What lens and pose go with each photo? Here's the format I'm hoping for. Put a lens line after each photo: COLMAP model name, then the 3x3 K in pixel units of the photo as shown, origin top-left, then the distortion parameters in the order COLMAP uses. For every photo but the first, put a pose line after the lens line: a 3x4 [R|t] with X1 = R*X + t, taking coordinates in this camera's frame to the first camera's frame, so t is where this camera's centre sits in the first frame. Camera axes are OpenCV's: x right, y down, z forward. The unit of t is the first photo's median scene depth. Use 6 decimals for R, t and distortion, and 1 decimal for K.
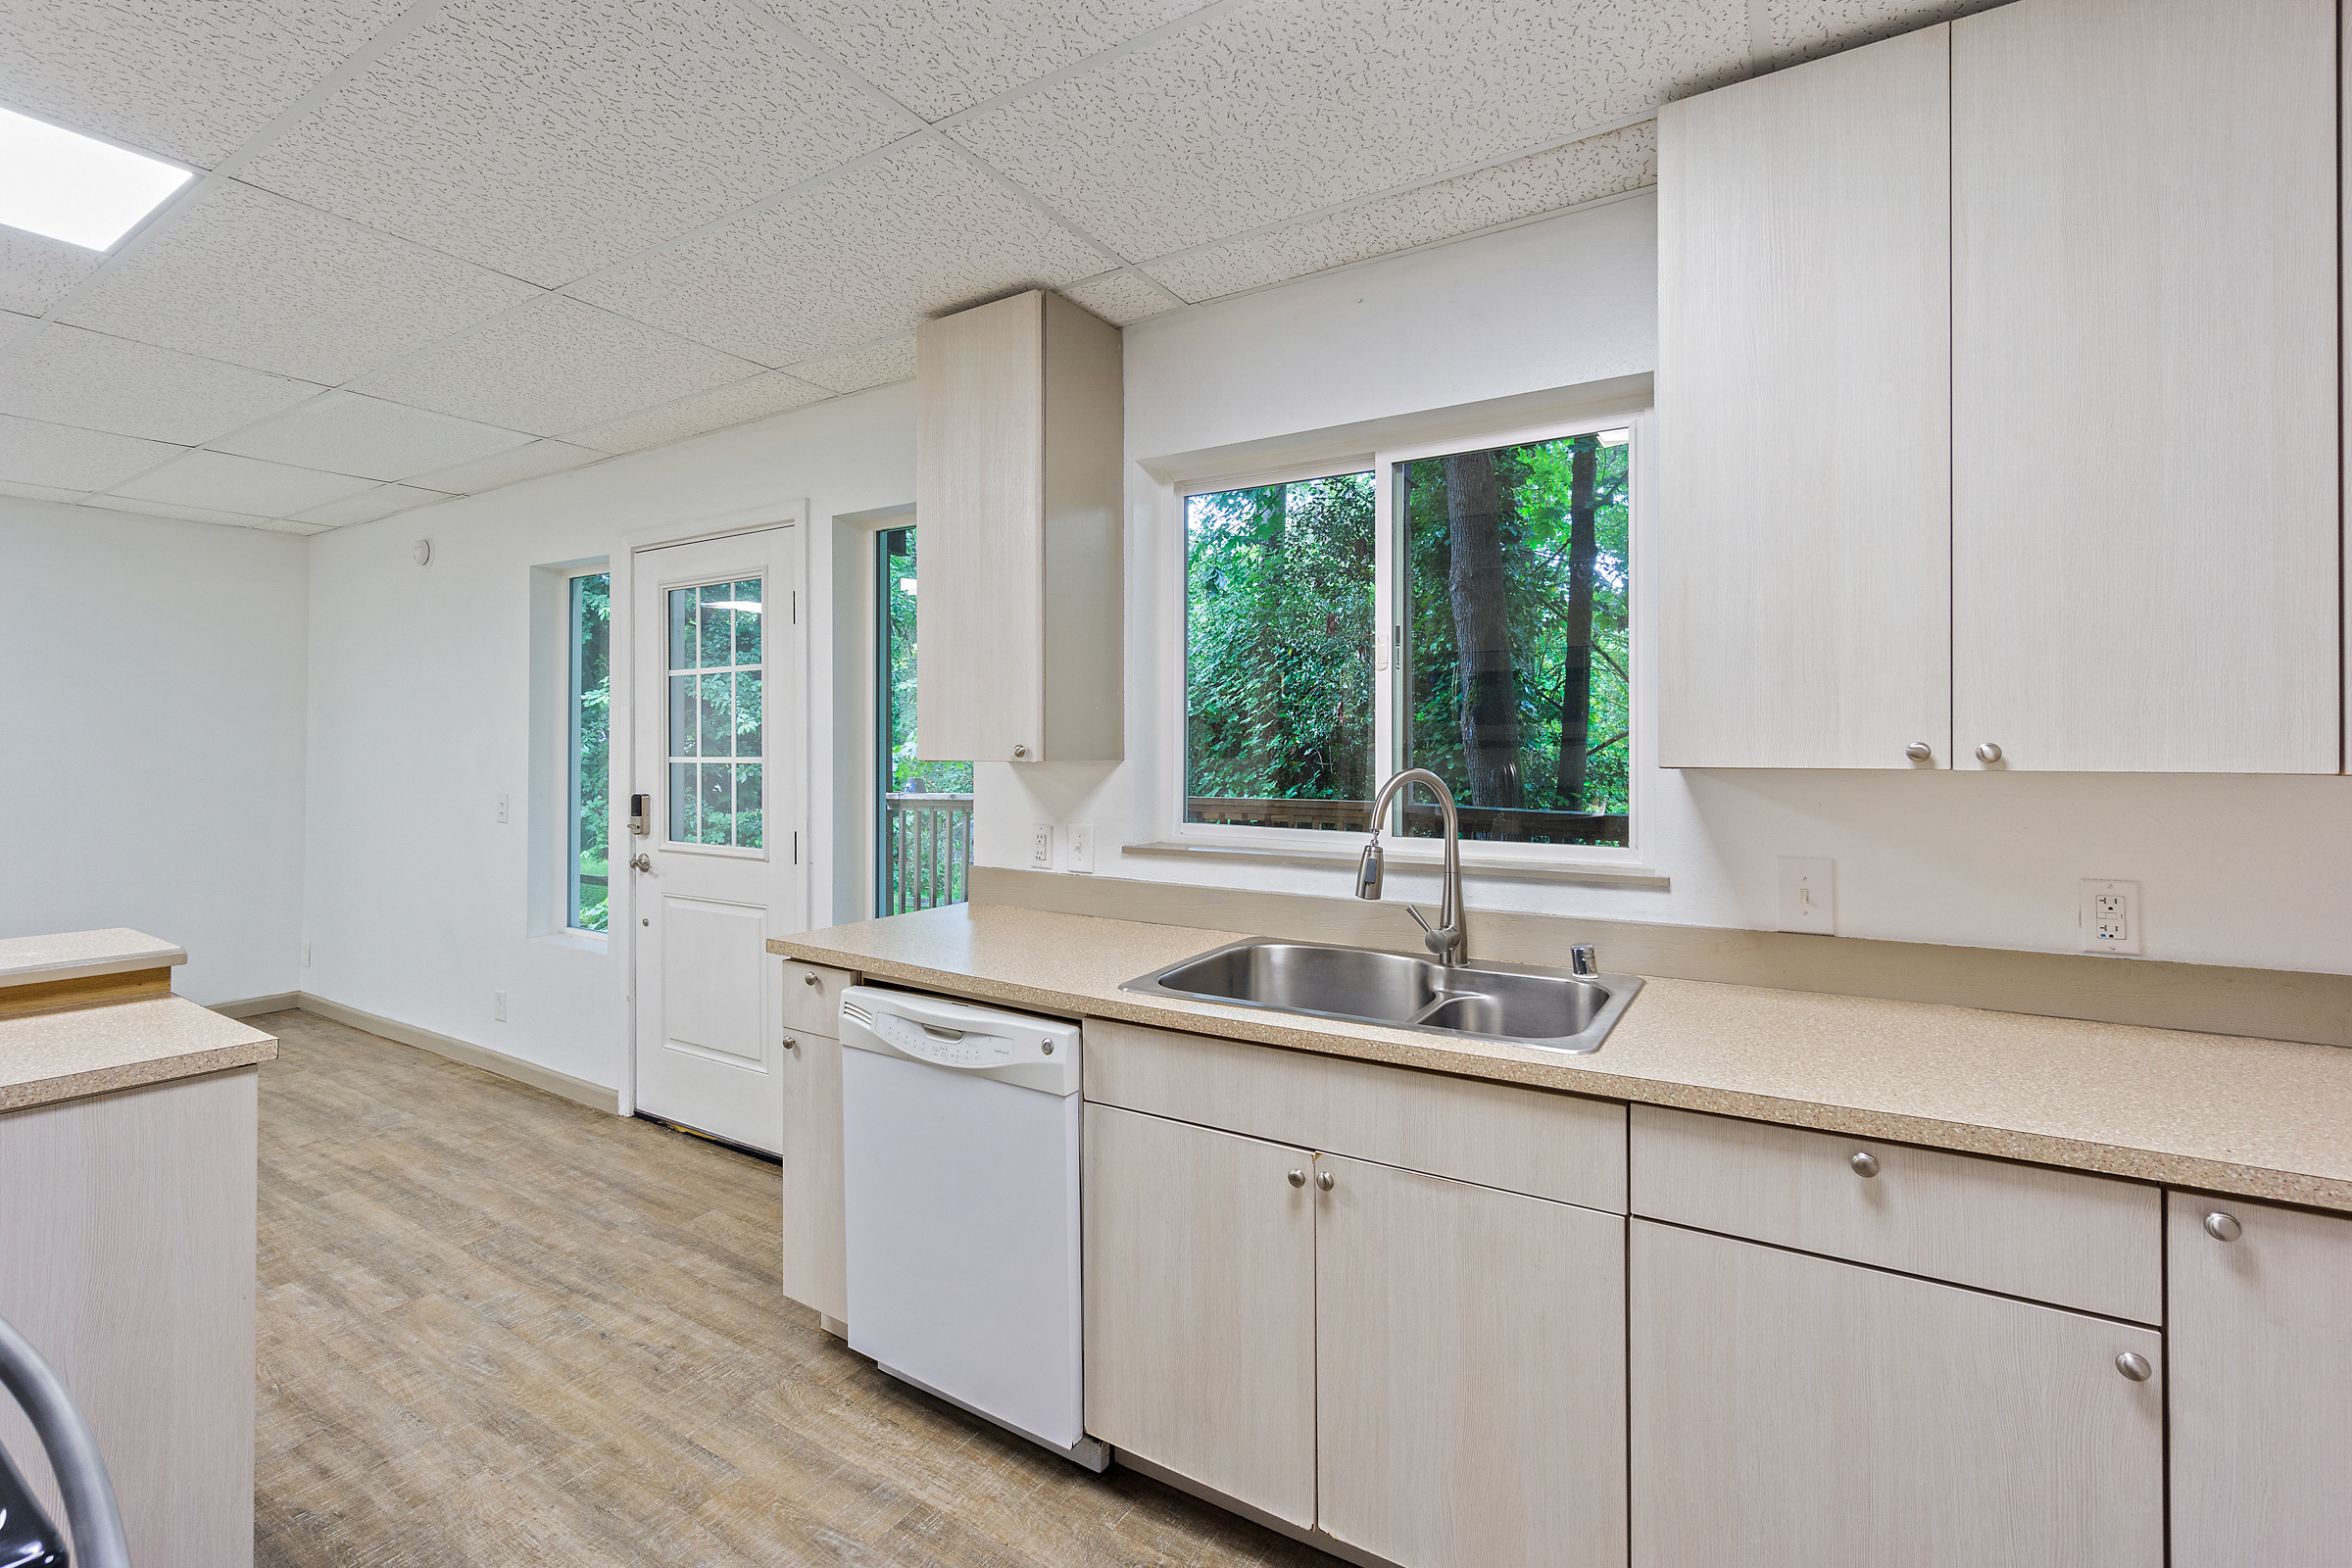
lens RADIAL K [[1016.4, 0, 1164.0], [0, 1016.4, 753.7], [0, 0, 1]] dist [-0.013526, 0.000185]
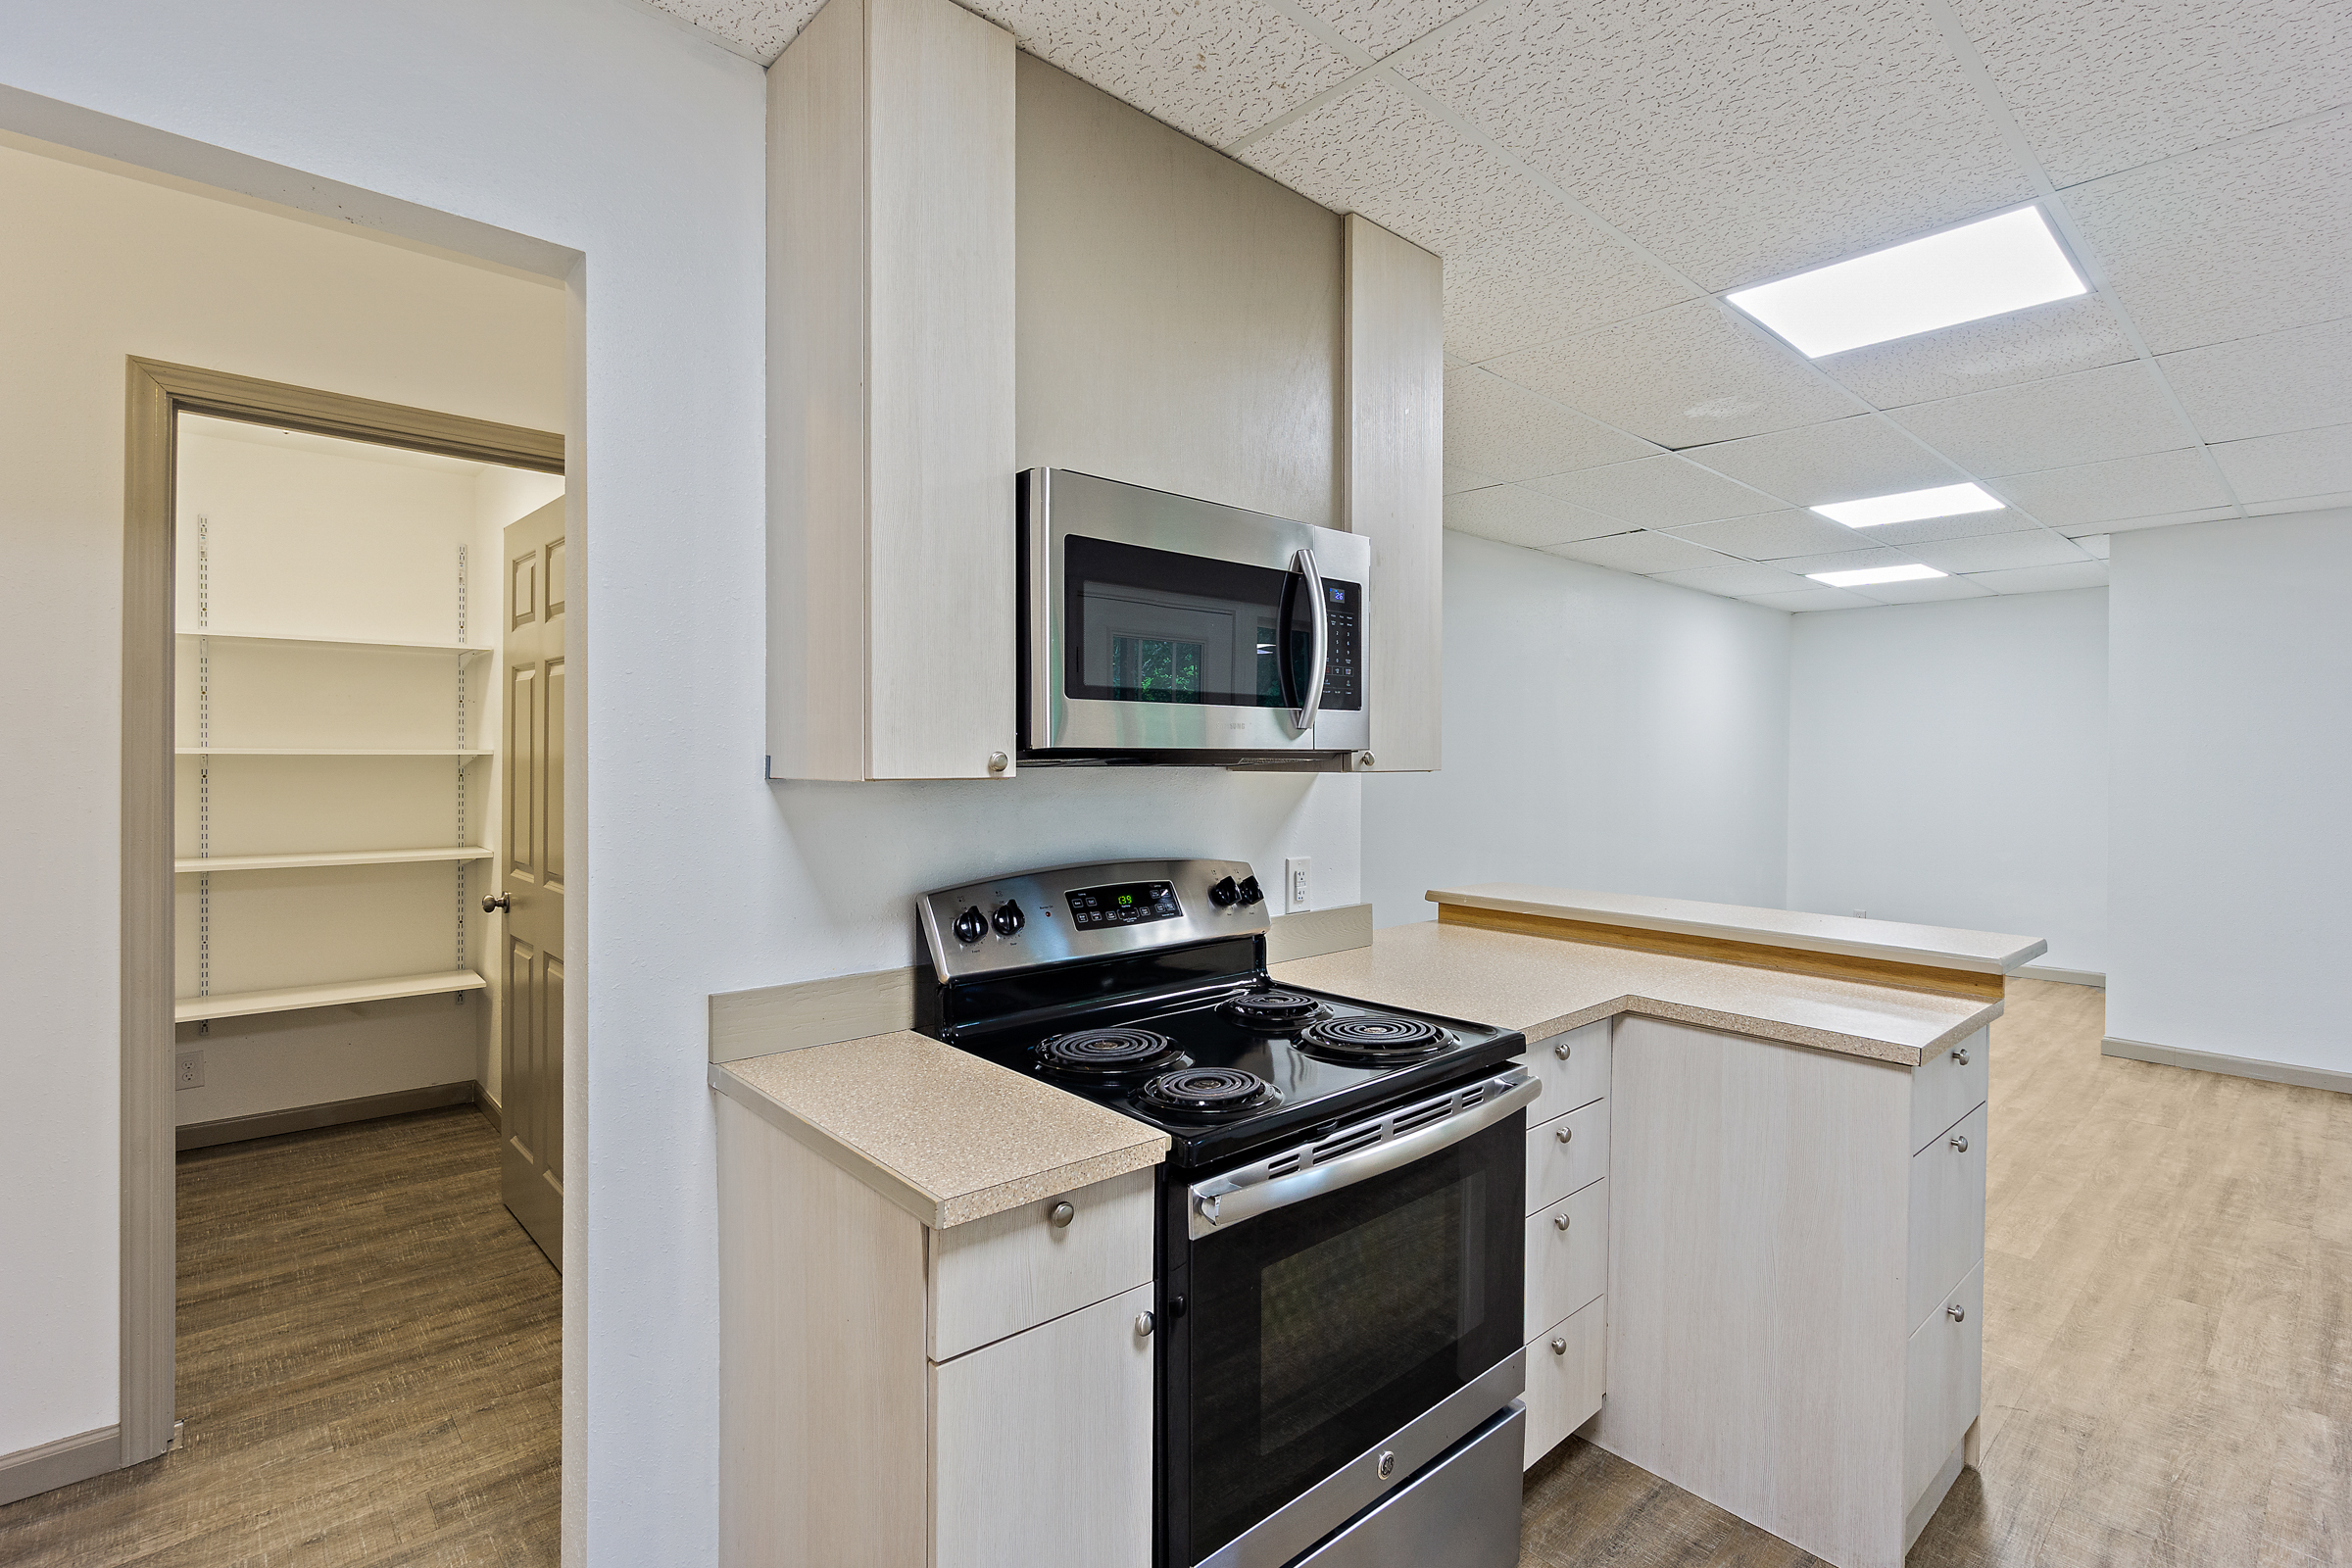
lens RADIAL K [[1084.0, 0, 1176.0], [0, 1084.0, 784.0], [0, 0, 1]] dist [-0.000327, 0.000417]
pose [[-0.284072, 0.010074, -0.958750, 0.260225], [-0.003323, 0.999928, 0.011492, 0.000169], [0.958797, 0.006450, -0.284018, 0.360001]]
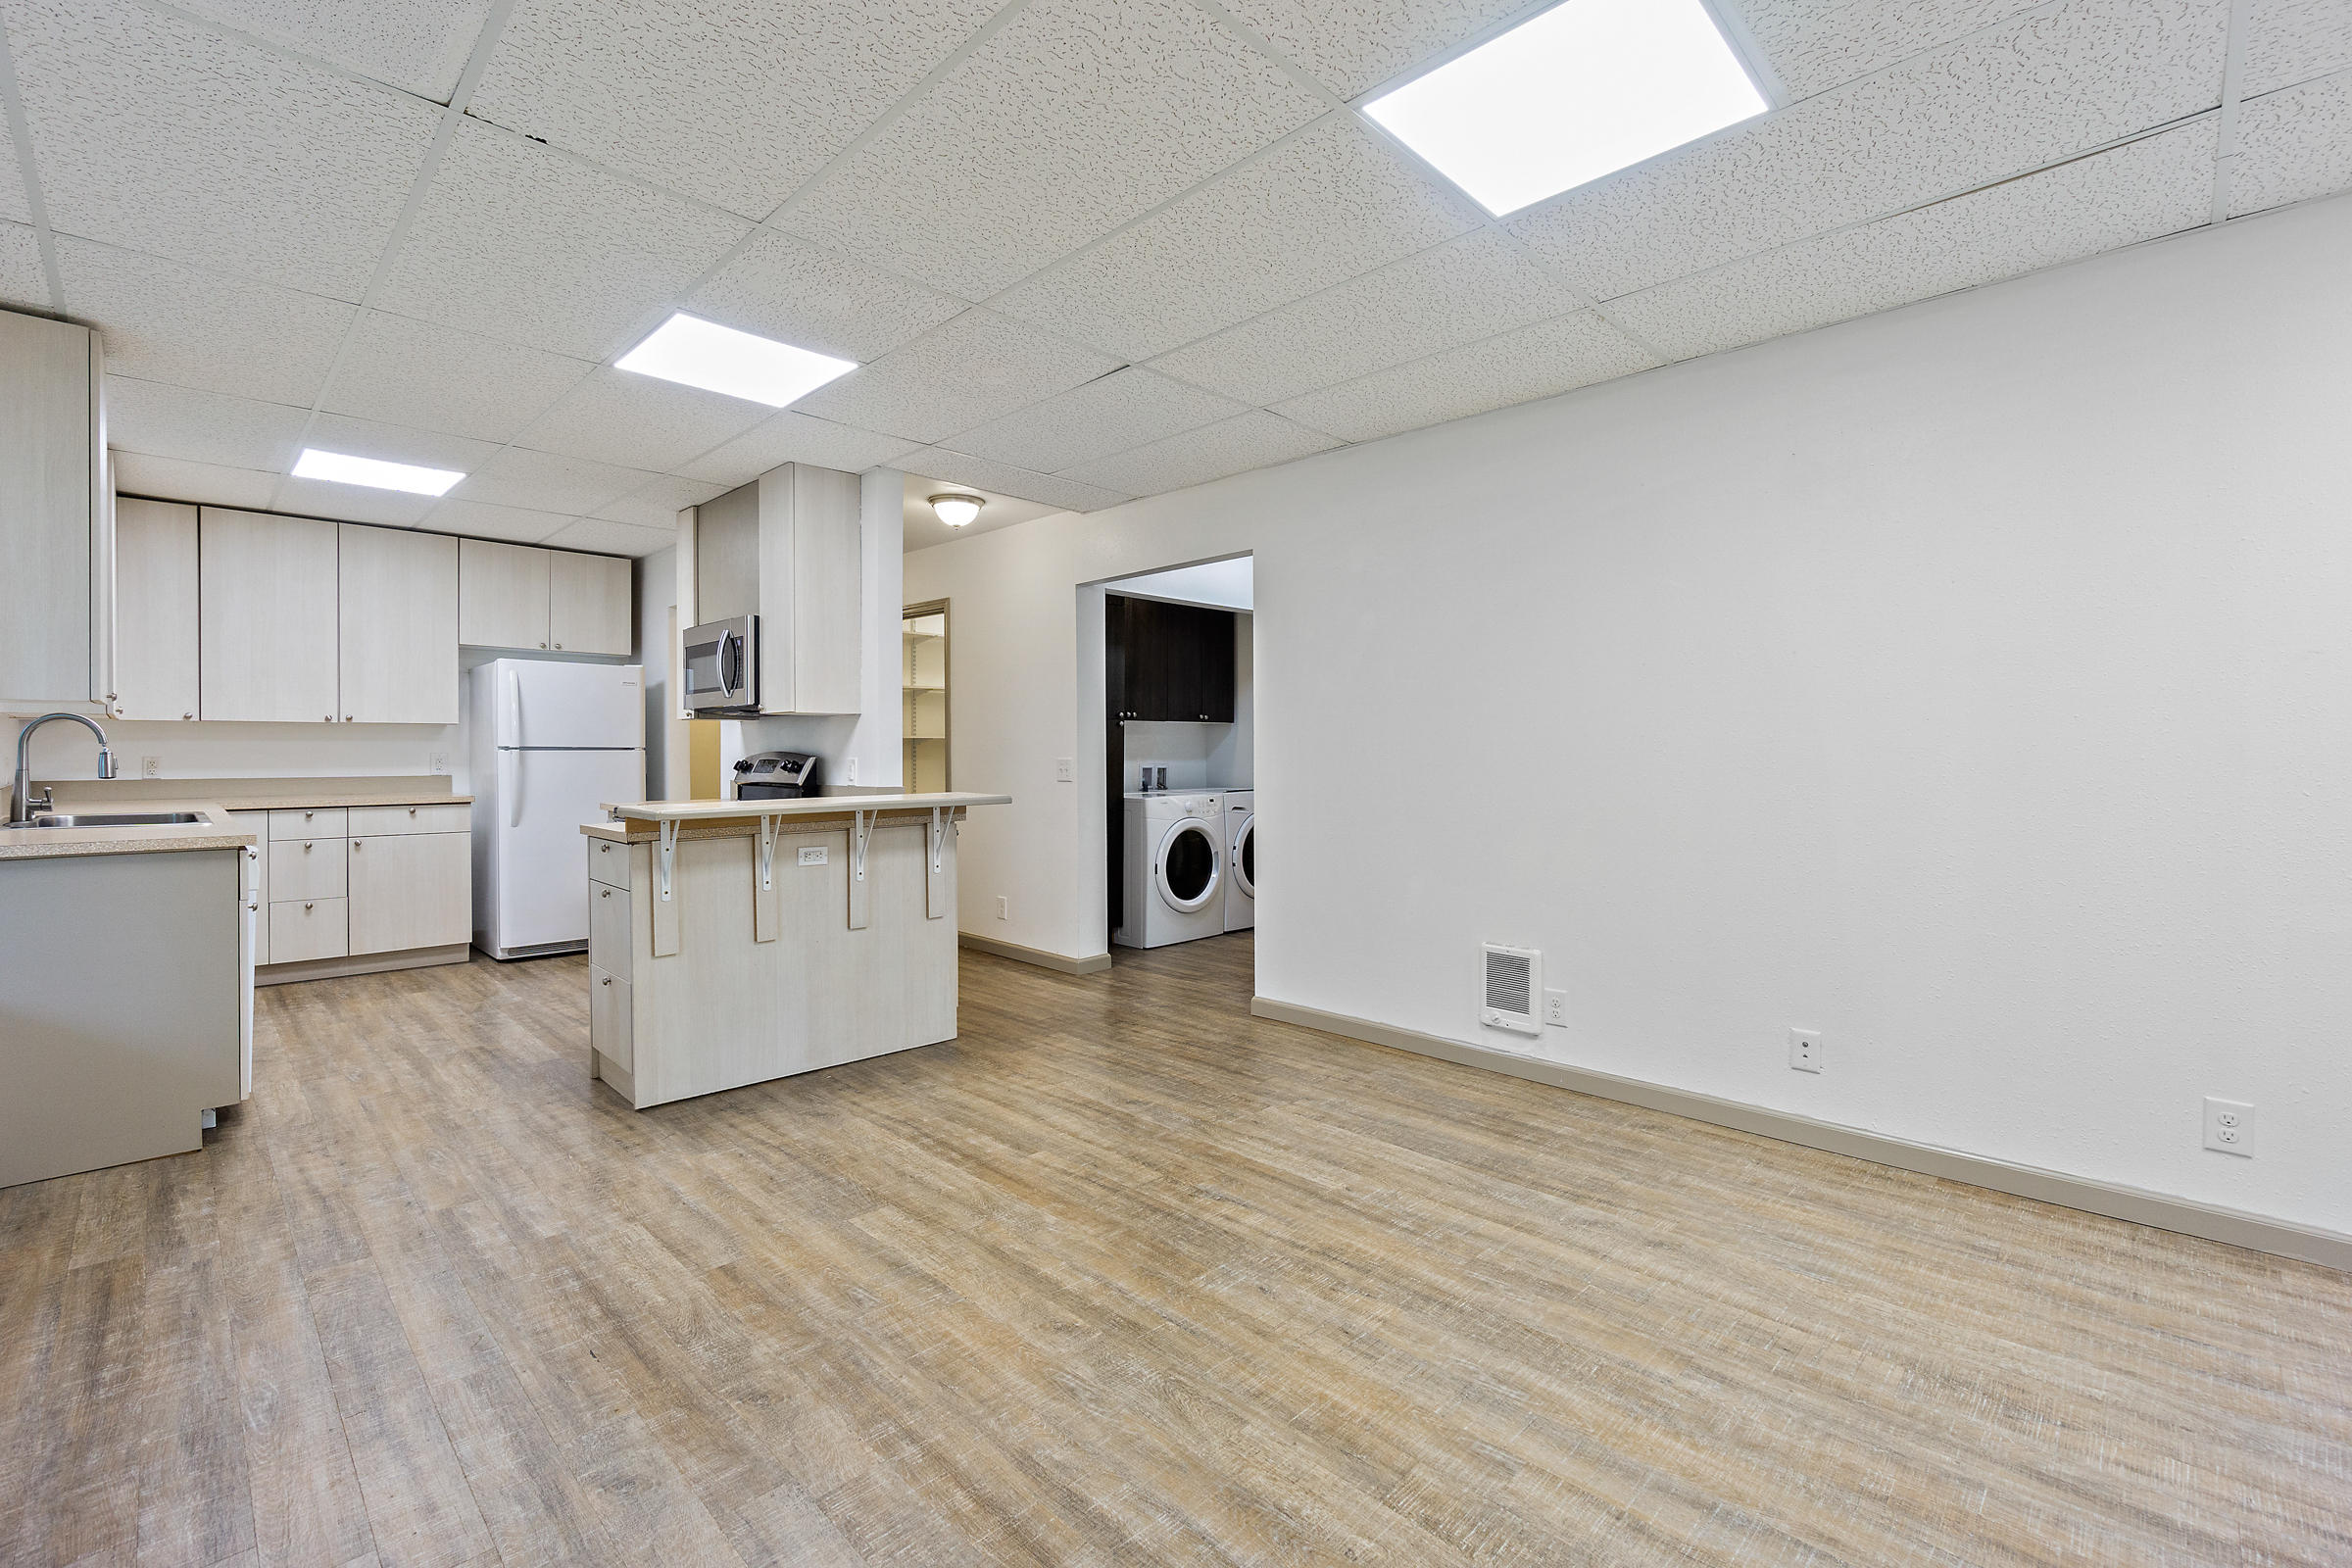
lens RADIAL K [[1037.9, 0, 1166.4], [0, 1037.9, 762.4], [0, 0, 1]] dist [0.001526, 0.000123]
pose [[-0.970111, -0.005900, 0.242590, -1.777349], [-0.001725, 0.999847, 0.017419, 0.055065], [-0.242656, 0.016480, -0.969972, 1.909877]]
